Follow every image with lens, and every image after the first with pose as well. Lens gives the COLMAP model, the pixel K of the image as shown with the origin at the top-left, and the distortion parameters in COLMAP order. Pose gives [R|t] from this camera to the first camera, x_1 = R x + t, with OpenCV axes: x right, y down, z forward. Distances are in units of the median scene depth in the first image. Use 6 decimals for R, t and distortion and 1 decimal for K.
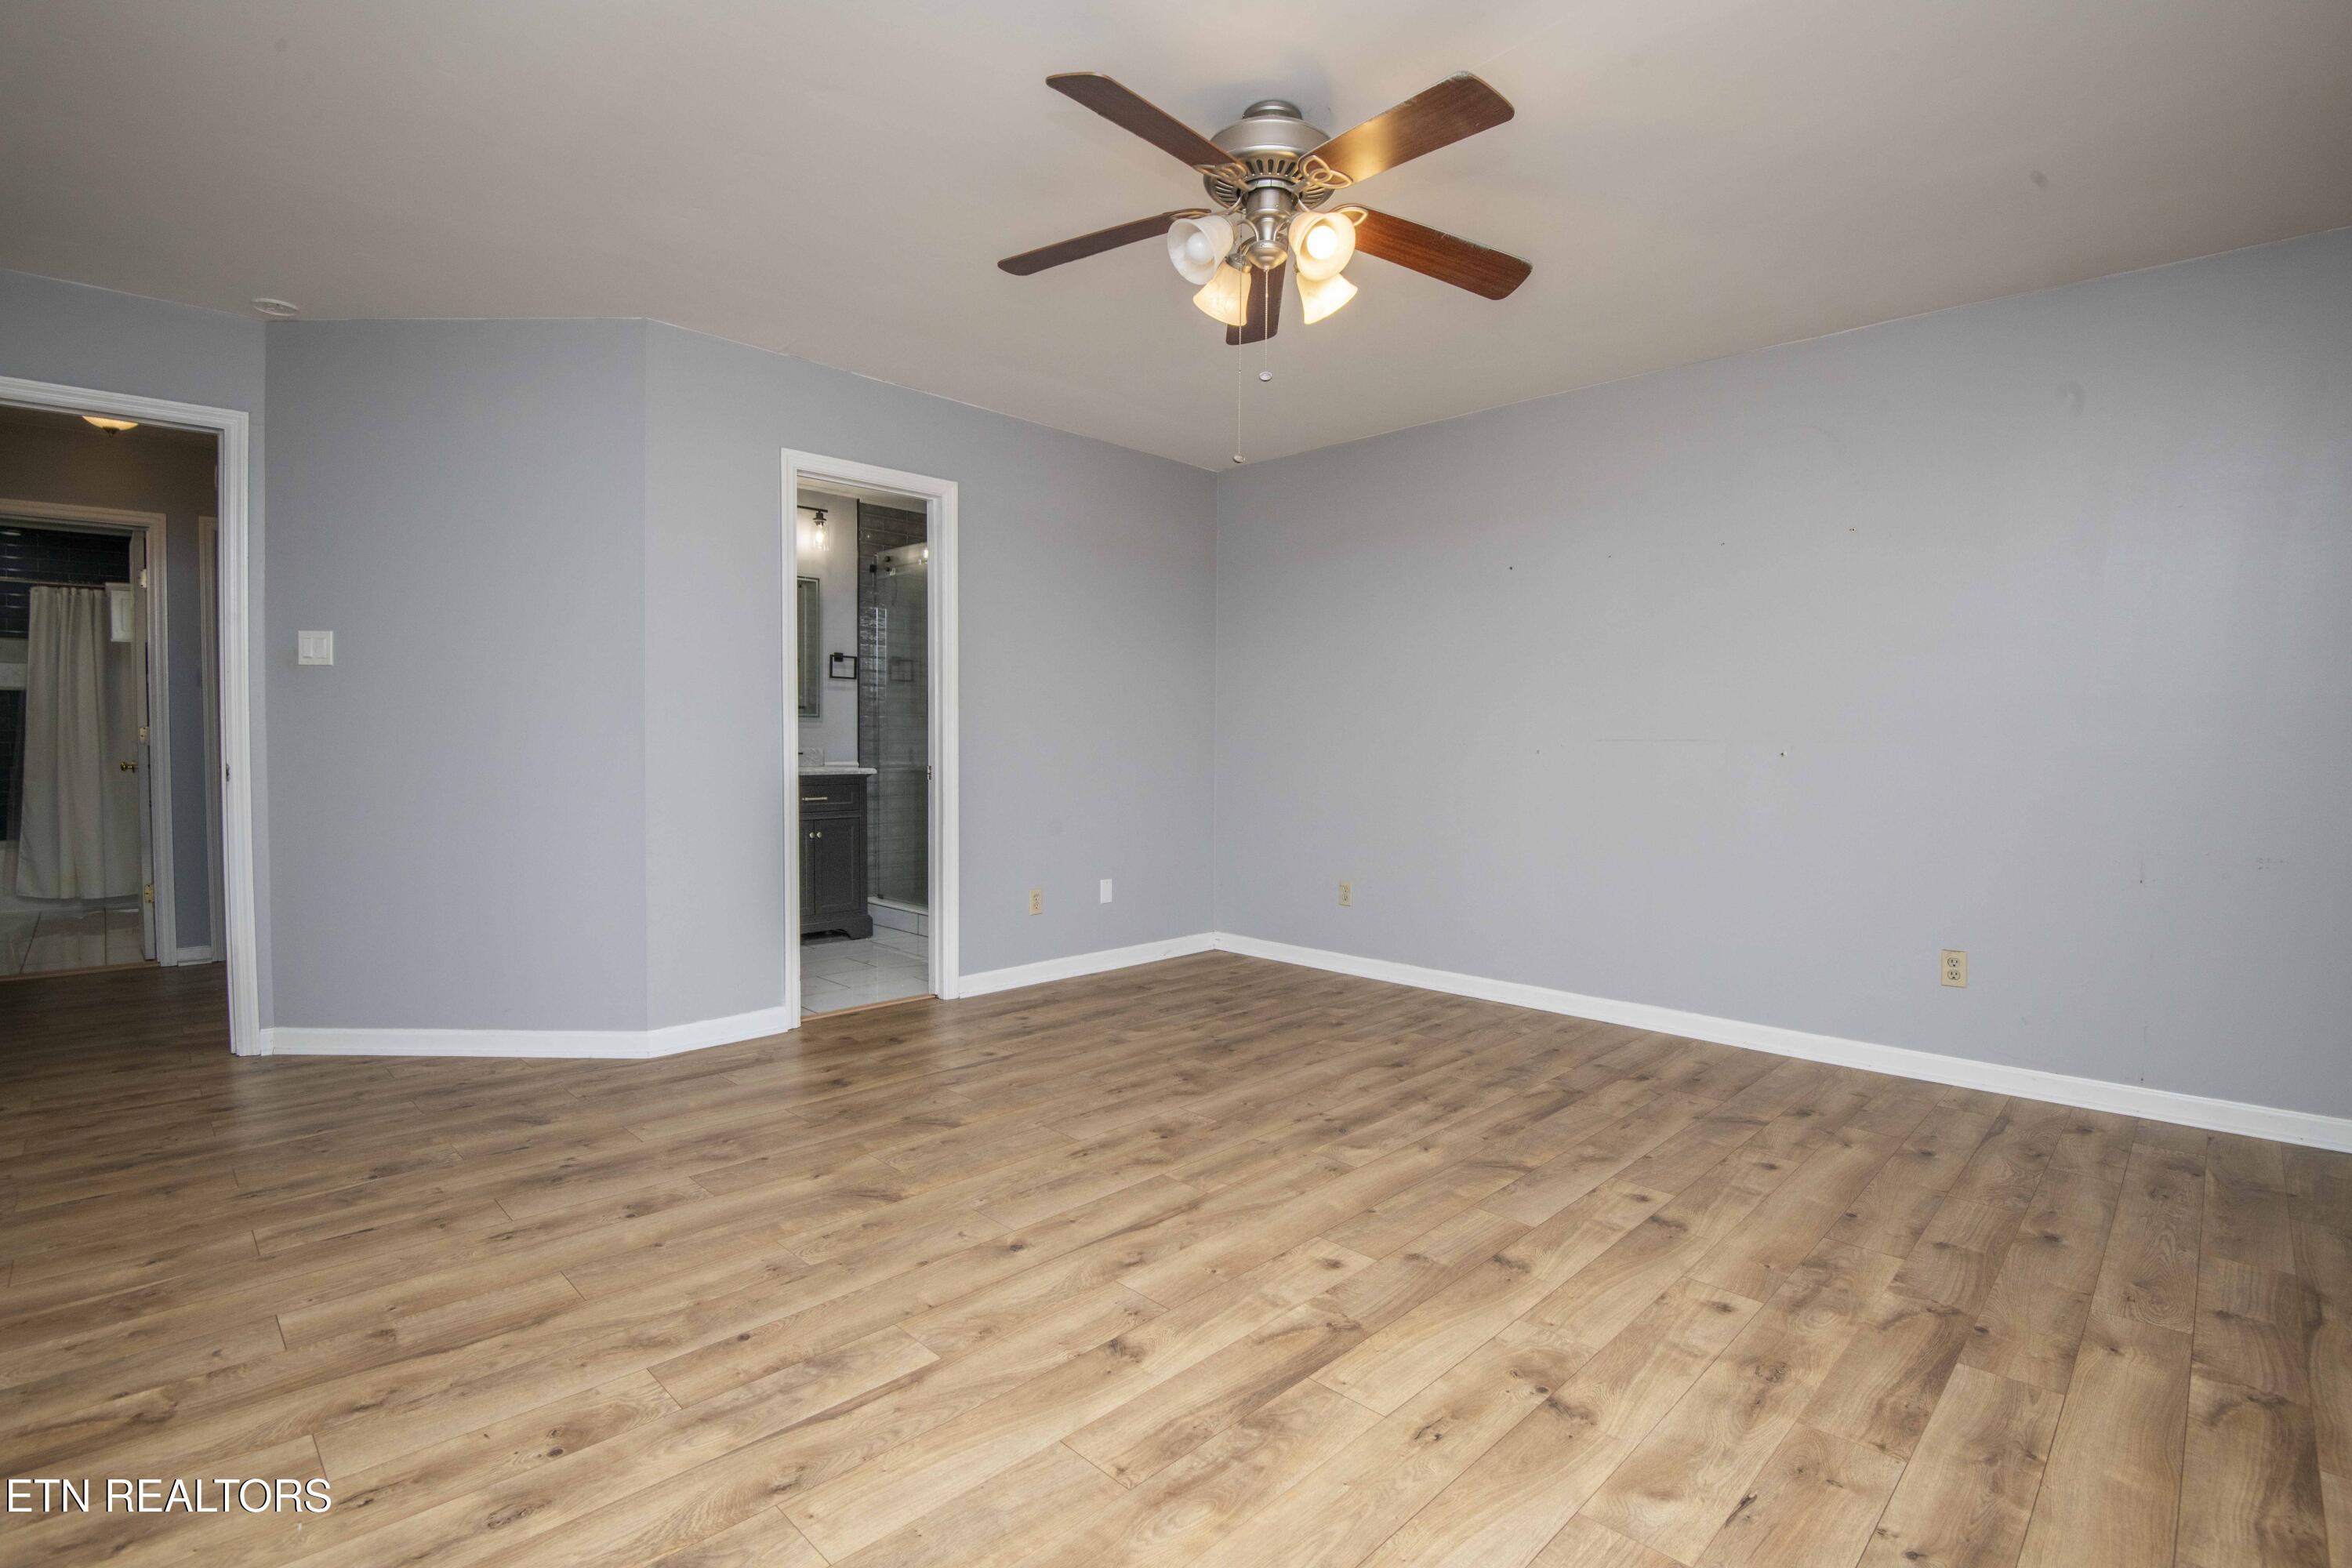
lens RADIAL K [[1106.9, 0, 1196.2], [0, 1106.9, 778.6], [0, 0, 1]] dist [0.000362, -0.030690]
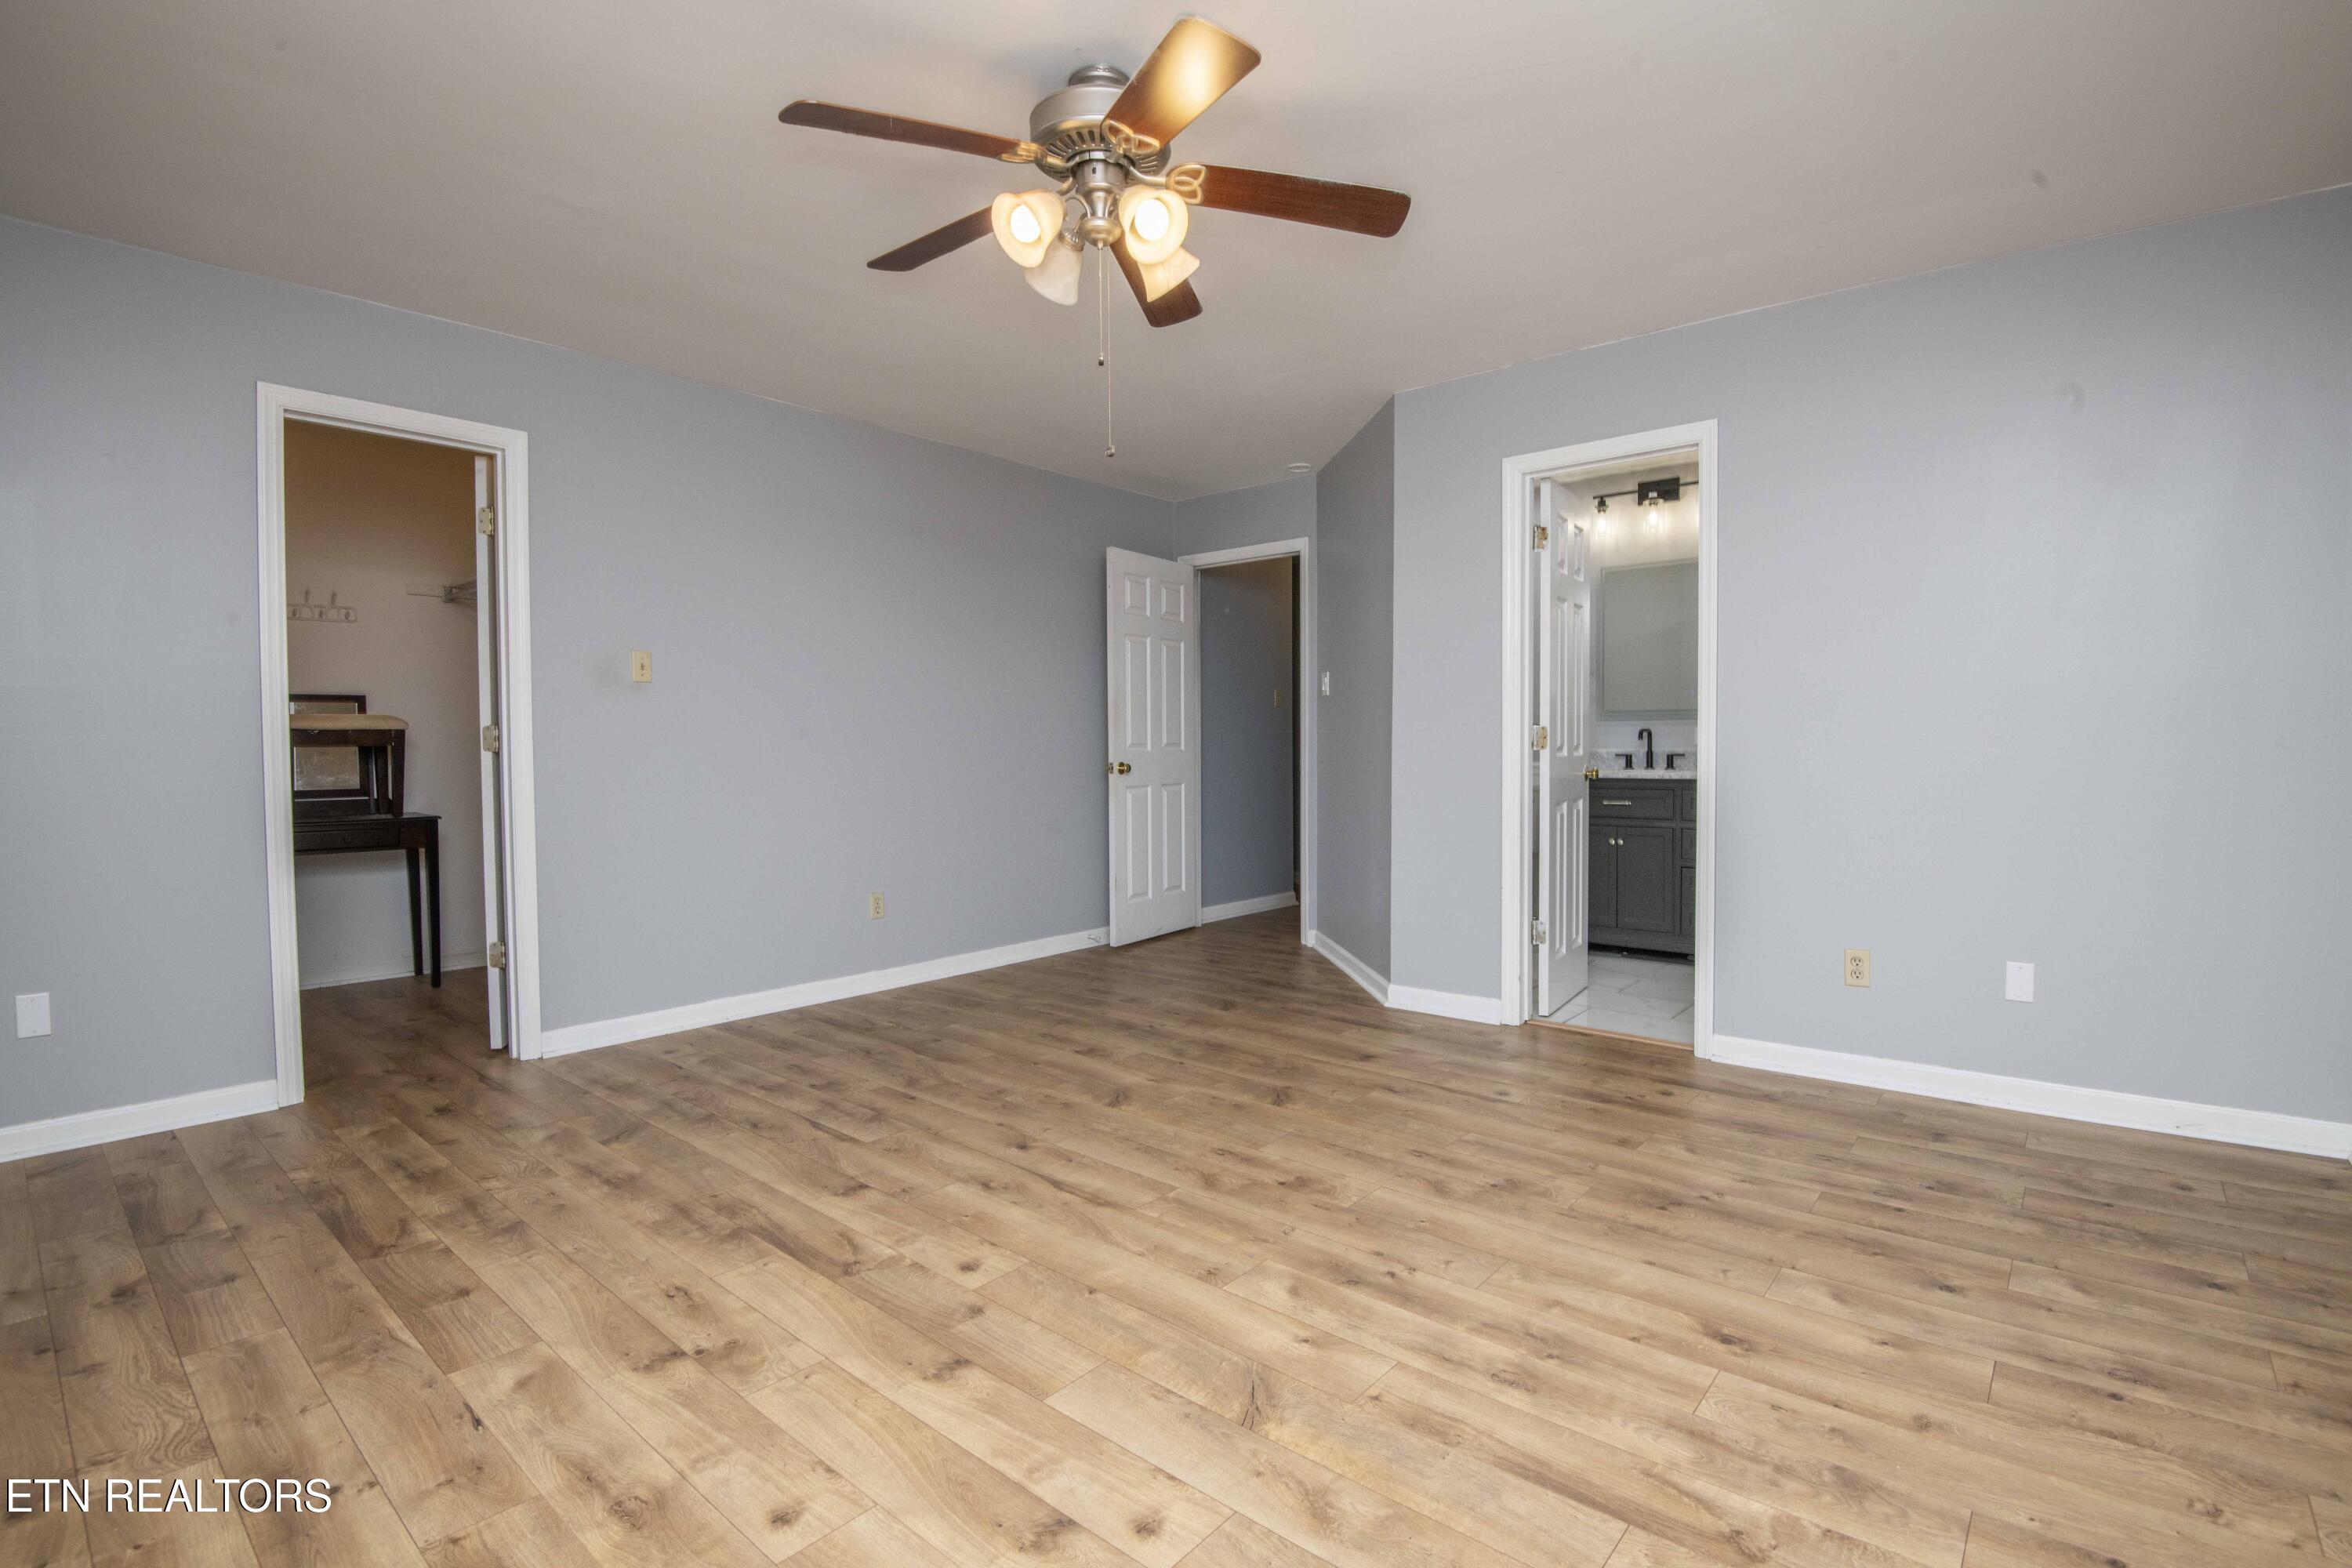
lens RADIAL K [[1091.4, 0, 1183.6], [0, 1091.4, 787.1], [0, 0, 1]] dist [-0.003940, -0.022793]
pose [[0.053435, 0.033209, -0.998019, 1.010030], [-0.020943, 0.999264, 0.032129, -0.035174], [0.998352, 0.019185, 0.054091, 1.022639]]
